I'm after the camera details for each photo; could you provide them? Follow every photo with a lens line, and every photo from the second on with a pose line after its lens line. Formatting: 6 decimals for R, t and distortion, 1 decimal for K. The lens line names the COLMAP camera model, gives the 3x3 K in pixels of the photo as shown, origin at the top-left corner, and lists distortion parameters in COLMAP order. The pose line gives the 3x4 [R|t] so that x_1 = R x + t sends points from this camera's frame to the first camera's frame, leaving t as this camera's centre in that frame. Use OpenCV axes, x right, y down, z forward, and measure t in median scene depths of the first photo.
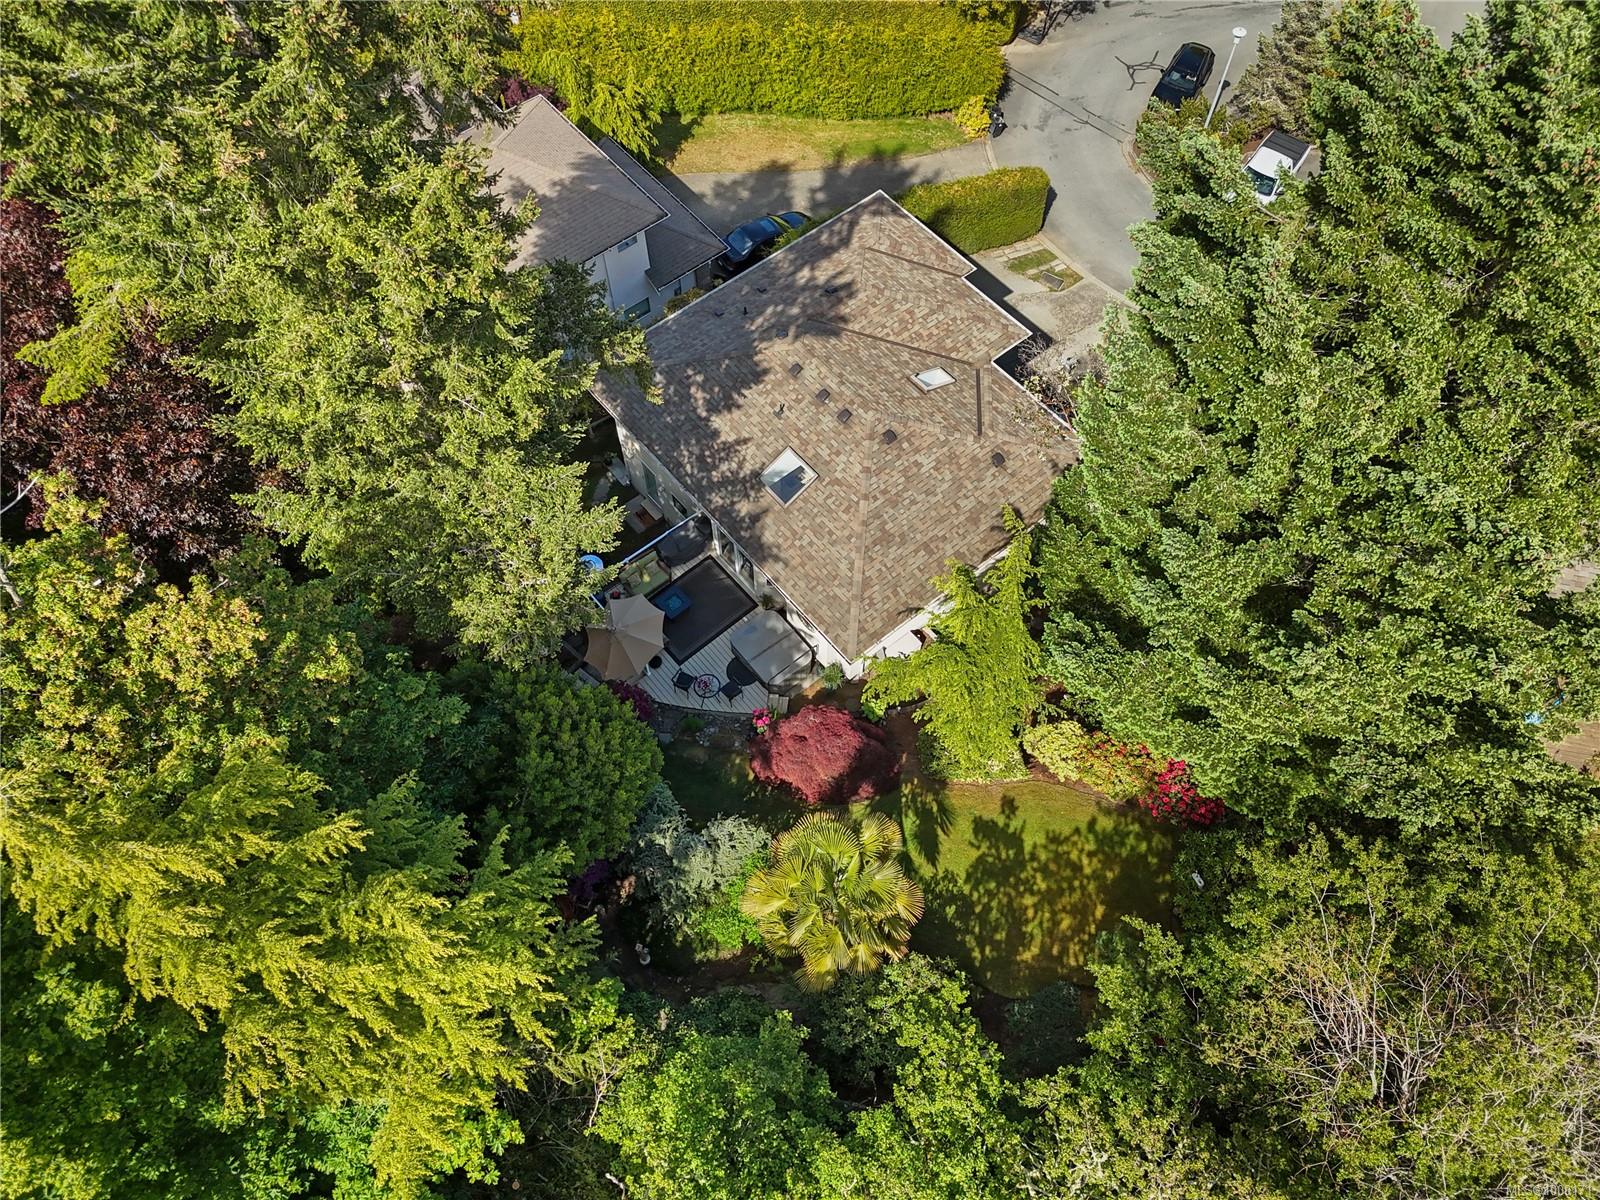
lens RADIAL K [[1119.0, 0, 829.1], [0, 1119.0, 595.0], [0, 0, 1]] dist [0.078104, -0.000809]
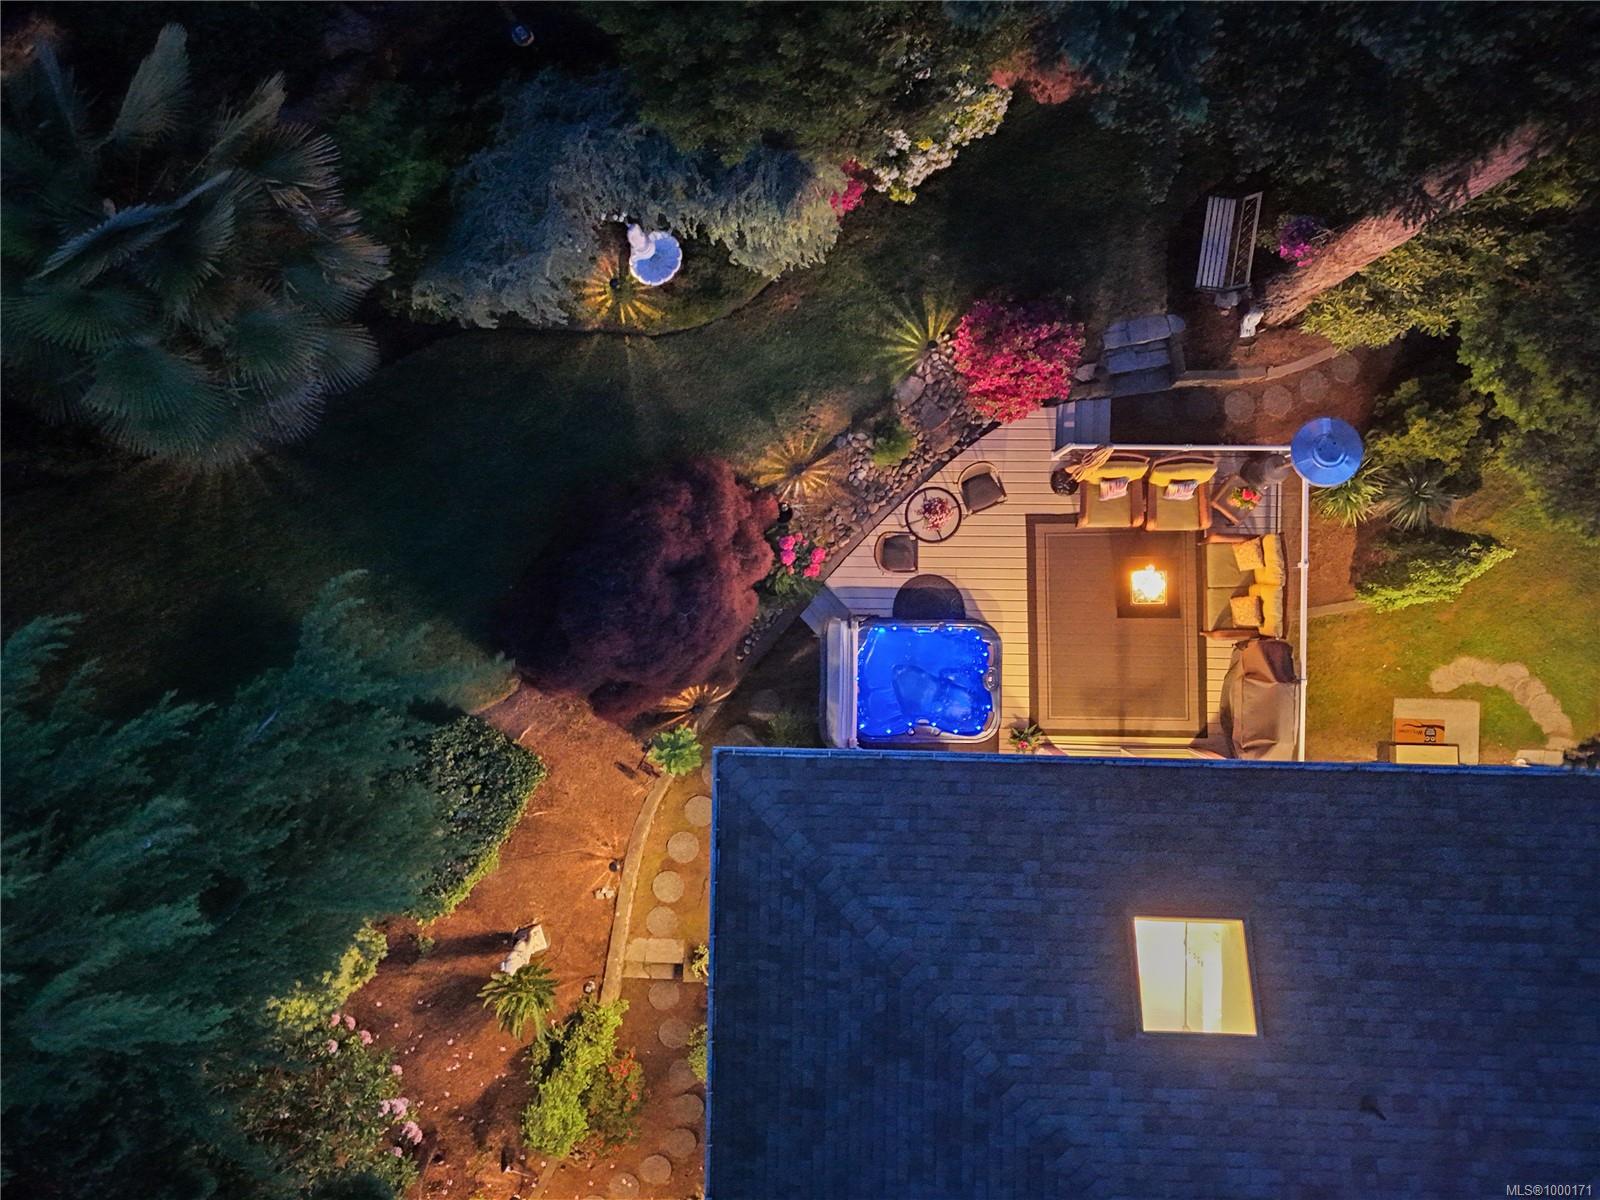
lens RADIAL K [[1151.3, 0, 795.8], [0, 1151.3, 607.1], [0, 0, 1]] dist [0.031213, -0.007434]
pose [[-0.658953, 0.752052, 0.014078, -0.048397], [-0.637943, -0.568690, 0.519250, -0.153612], [0.398509, 0.333181, 0.854507, 0.576509]]
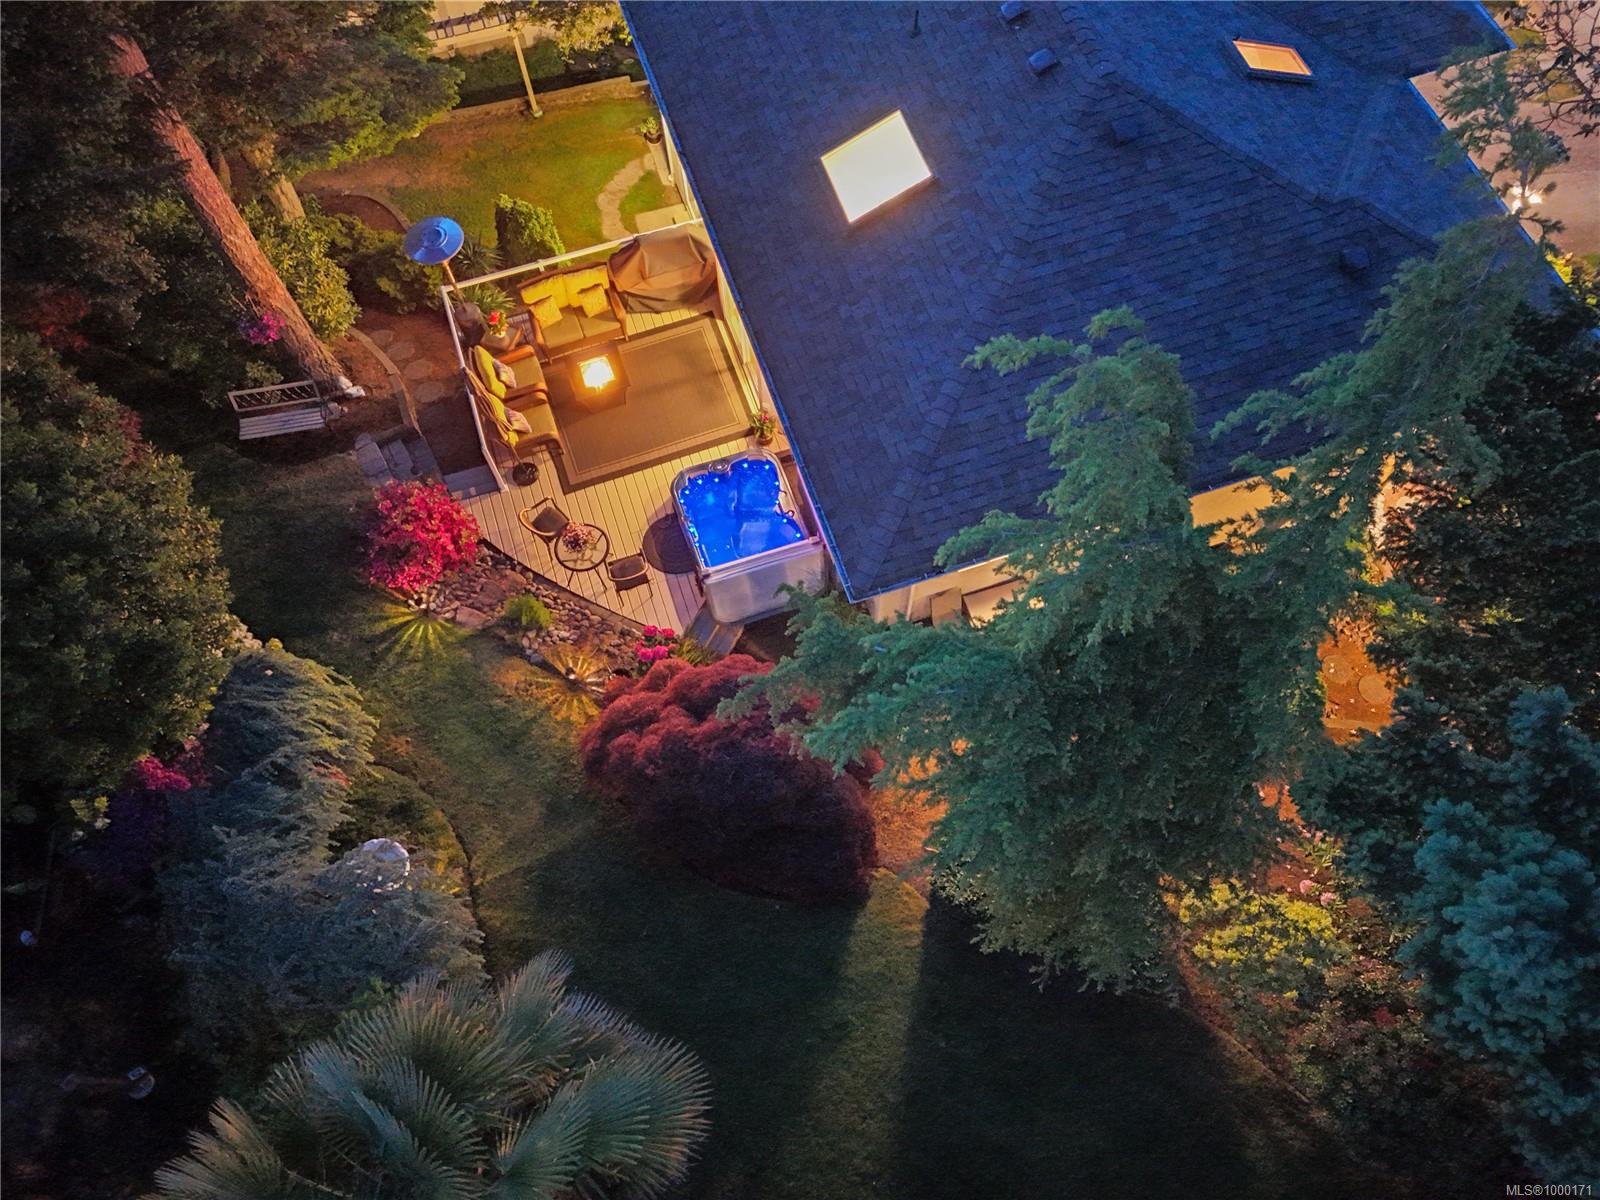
lens RADIAL K [[1122.9, 0, 824.6], [0, 1122.9, 602.5], [0, 0, 1]] dist [0.039946, -0.004727]
pose [[0.931784, 0.325360, -0.160993, 0.075624], [-0.308054, 0.943321, 0.123480, 0.011419], [0.192044, -0.065462, 0.979201, 0.539681]]
